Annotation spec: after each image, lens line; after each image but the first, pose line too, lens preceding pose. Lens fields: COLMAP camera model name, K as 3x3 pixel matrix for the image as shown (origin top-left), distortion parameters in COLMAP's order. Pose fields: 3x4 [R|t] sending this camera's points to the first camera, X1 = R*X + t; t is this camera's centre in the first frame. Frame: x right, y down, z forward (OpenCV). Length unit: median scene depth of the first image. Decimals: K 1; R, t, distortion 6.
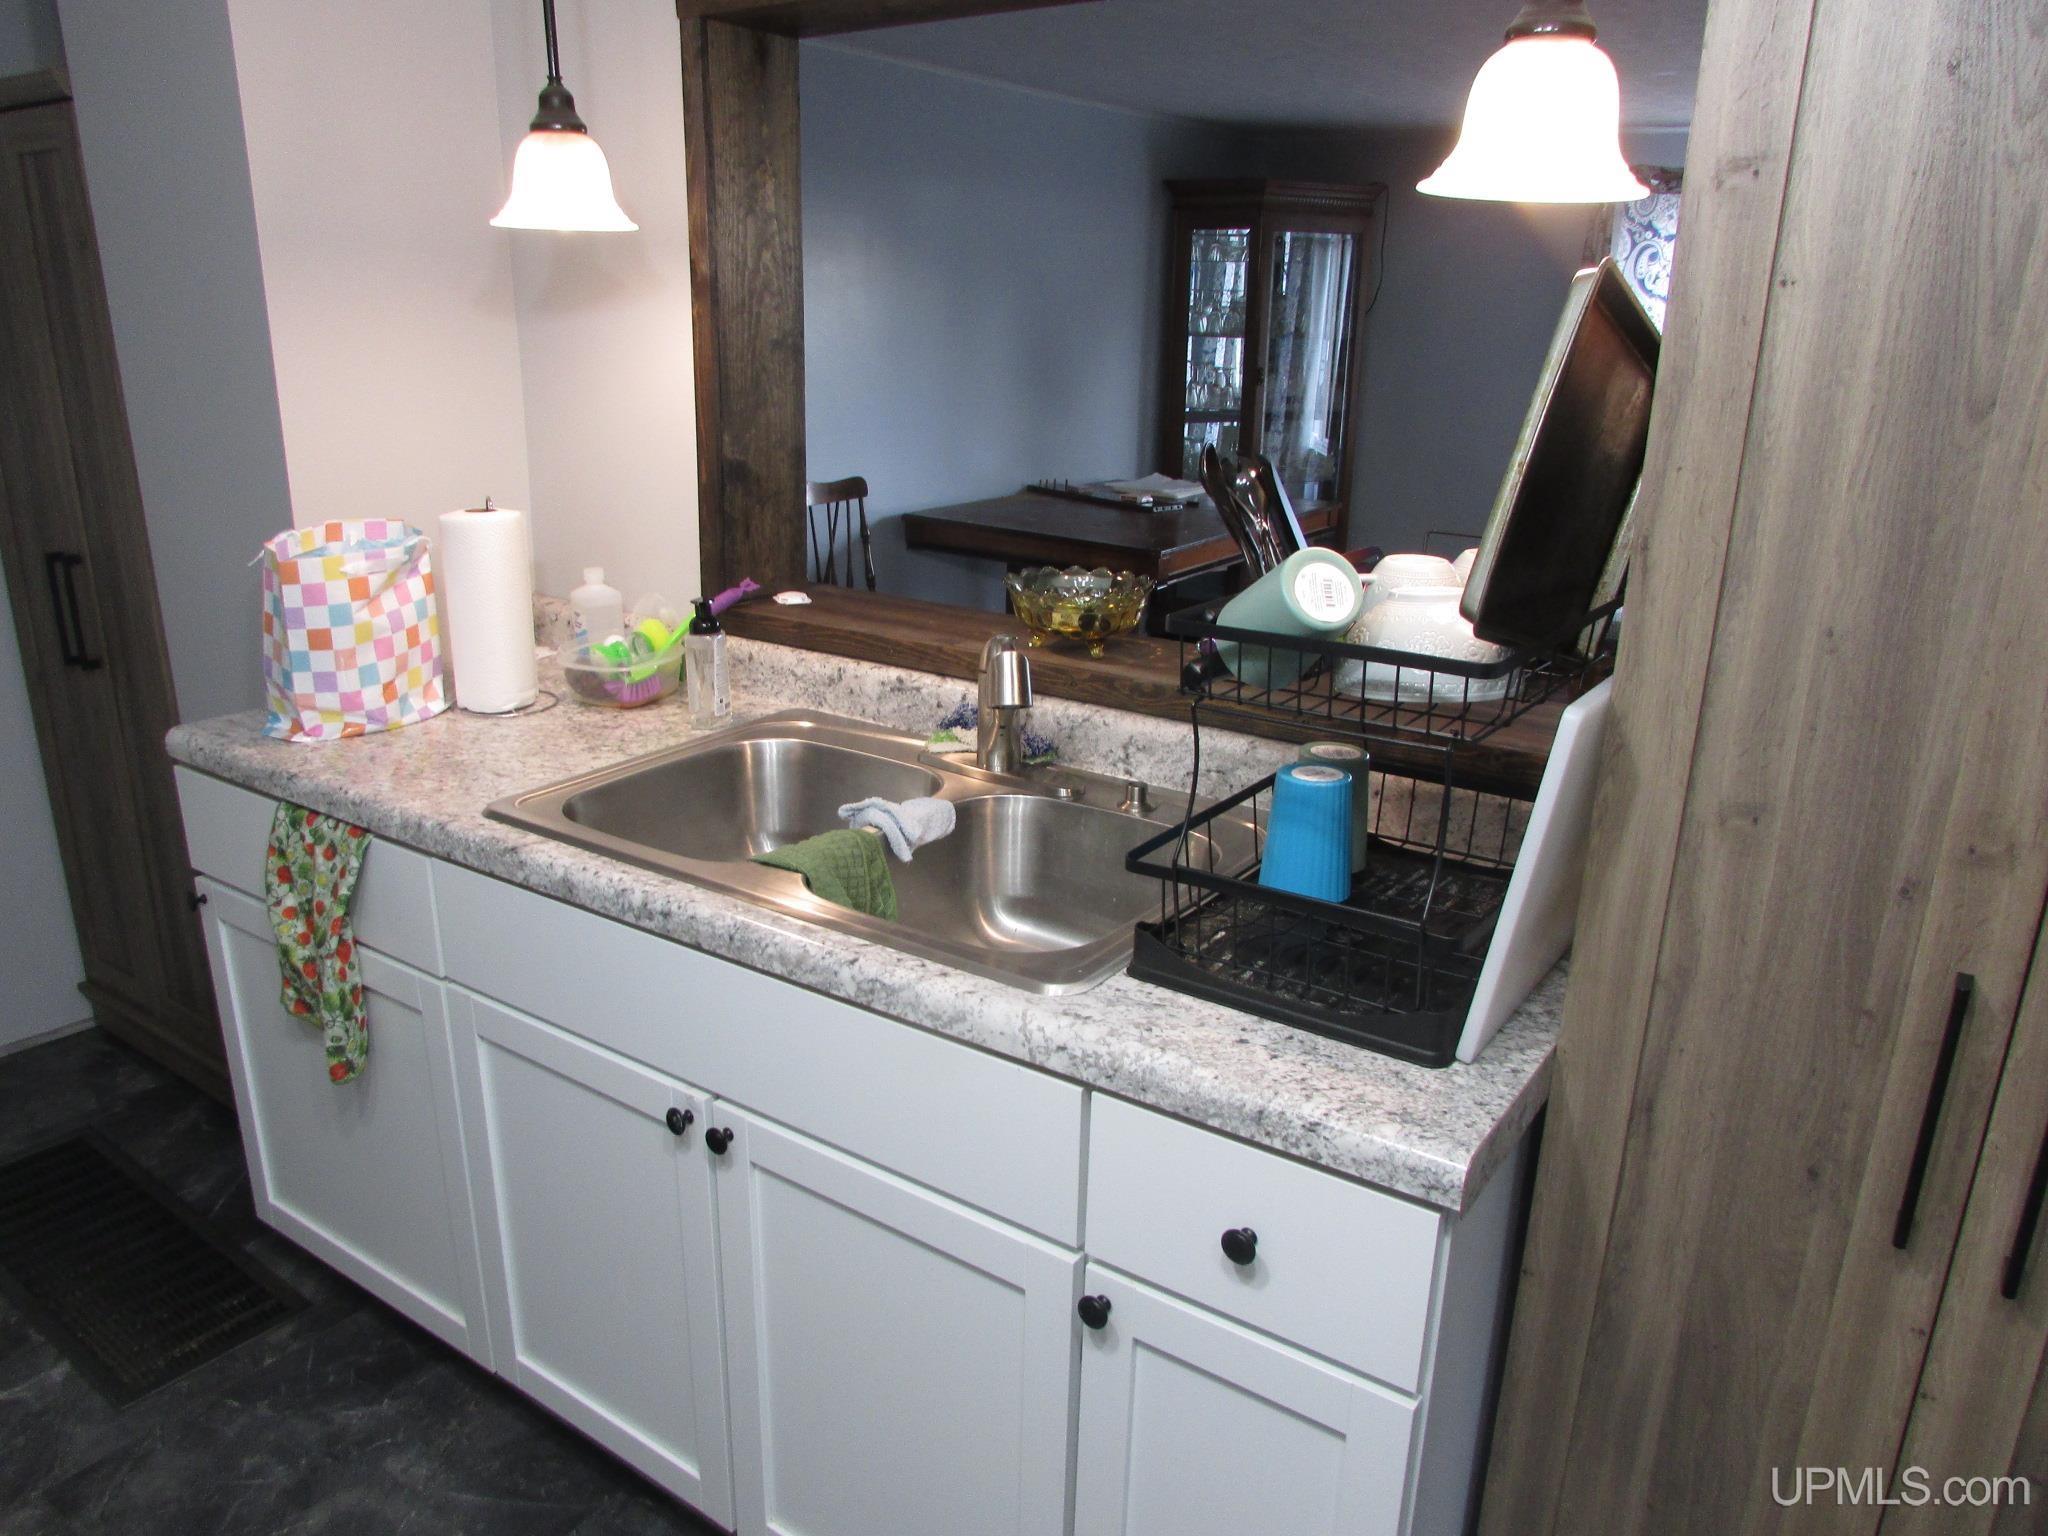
lens RADIAL K [[1443.0, 0, 1024.5], [0, 1443.0, 761.5], [0, 0, 1]] dist [-0.016435, -0.011904]
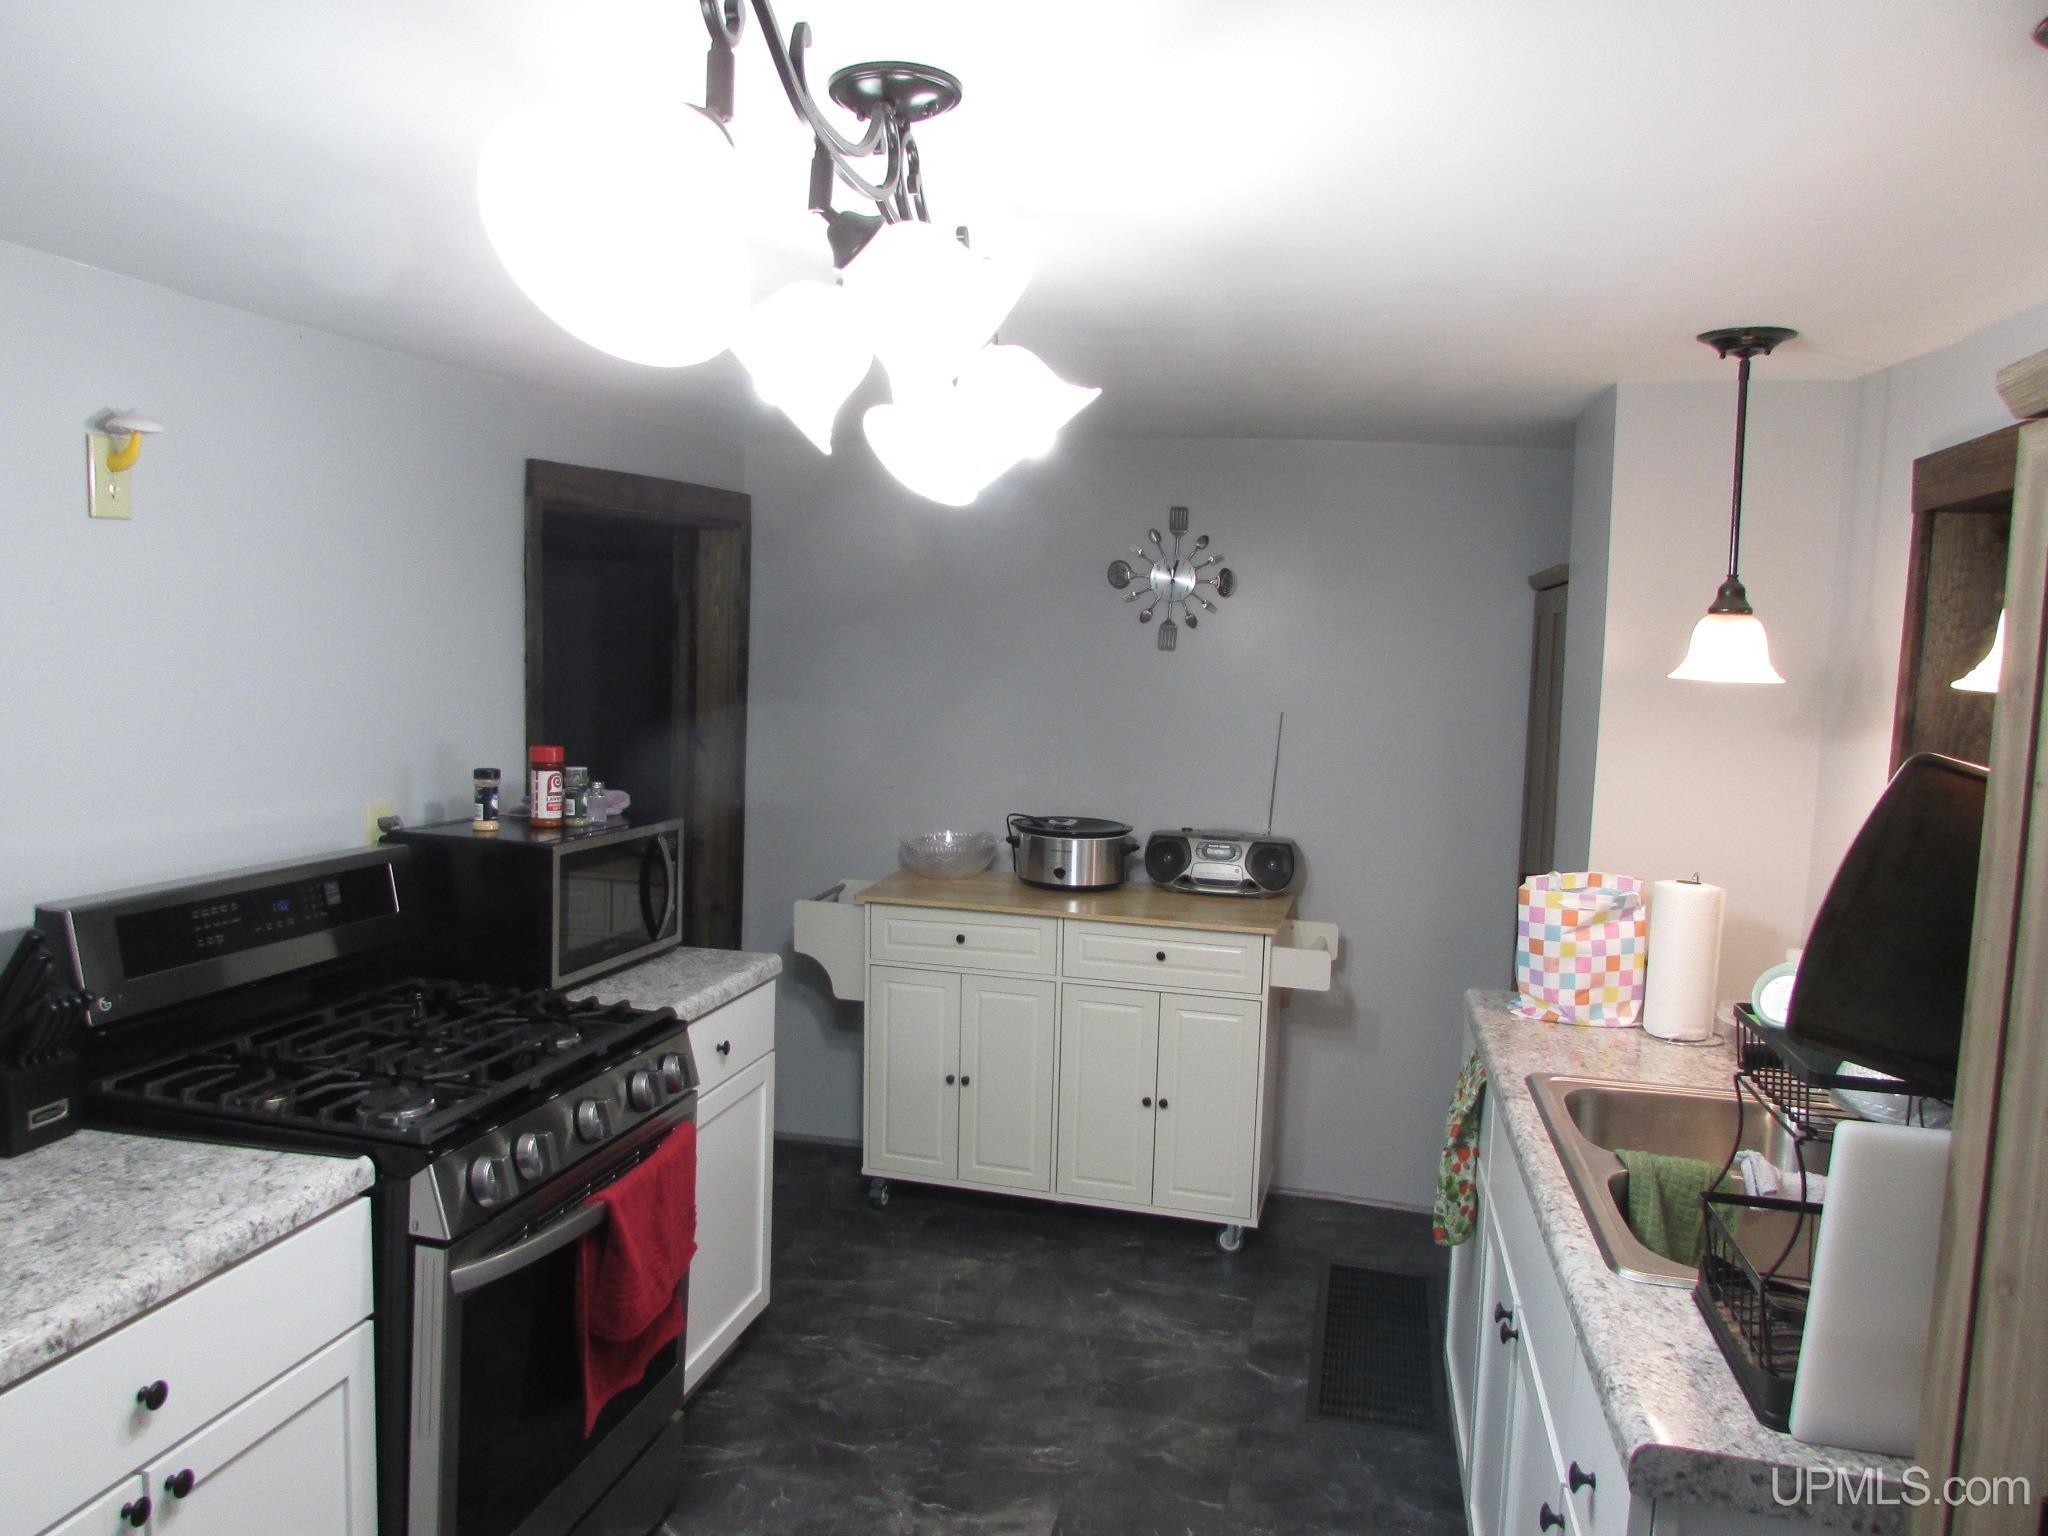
lens RADIAL K [[1443.0, 0, 1015.4], [0, 1443.0, 771.9], [0, 0, 1]] dist [-0.016435, -0.011904]
pose [[0.387290, 0.082266, -0.918280, 0.594307], [-0.310884, 0.949331, -0.046069, -0.022602], [0.867962, 0.303320, 0.393242, -0.062828]]
